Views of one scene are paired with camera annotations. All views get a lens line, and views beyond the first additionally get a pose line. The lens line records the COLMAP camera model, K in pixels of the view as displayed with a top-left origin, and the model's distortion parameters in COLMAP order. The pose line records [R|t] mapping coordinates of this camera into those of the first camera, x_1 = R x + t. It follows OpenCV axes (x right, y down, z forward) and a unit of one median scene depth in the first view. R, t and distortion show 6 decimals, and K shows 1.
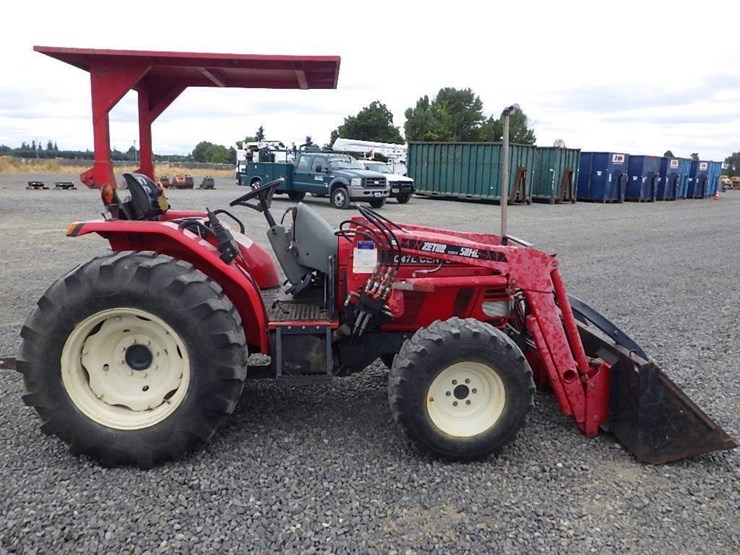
lens RADIAL K [[607.4, 0, 358.8], [0, 607.4, 277.0], [0, 0, 1]] dist [0.007011, -0.003073]
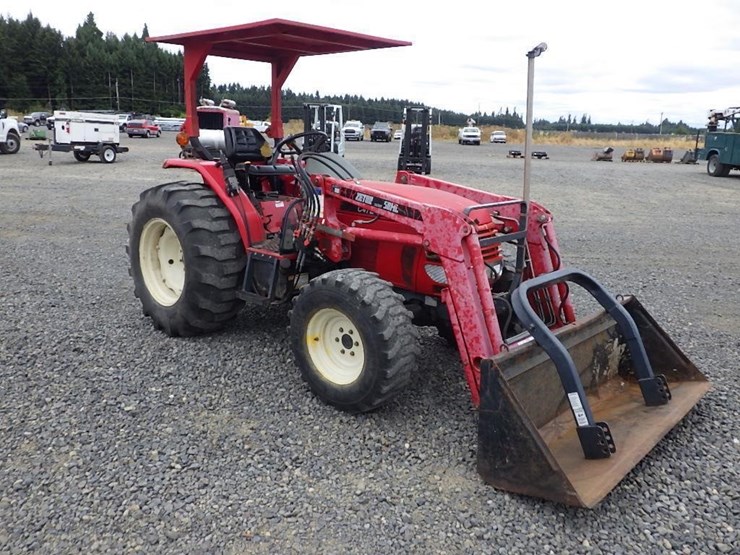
lens RADIAL K [[608.8, 0, 363.0], [0, 608.8, 272.5], [0, 0, 1]] dist [-0.000639, -0.004420]
pose [[0.688642, 0.164507, -0.706194, 0.820147], [-0.140154, 0.985756, 0.092960, -0.020352], [0.711428, 0.034960, 0.701889, 0.281929]]
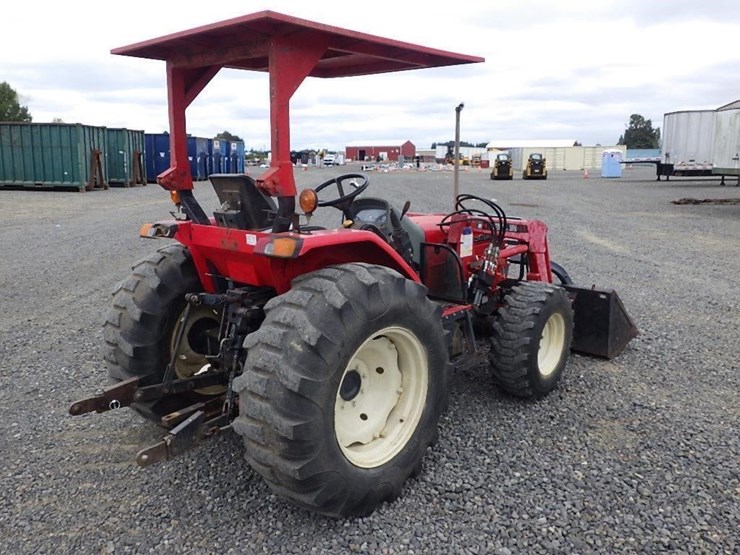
lens RADIAL K [[608.8, 0, 363.0], [0, 608.8, 272.5], [0, 0, 1]] dist [-0.000639, -0.004420]
pose [[0.710873, -0.152688, 0.686547, -0.844960], [0.136127, 0.987562, 0.078683, -0.085519], [-0.690021, 0.037524, 0.722816, 0.320636]]
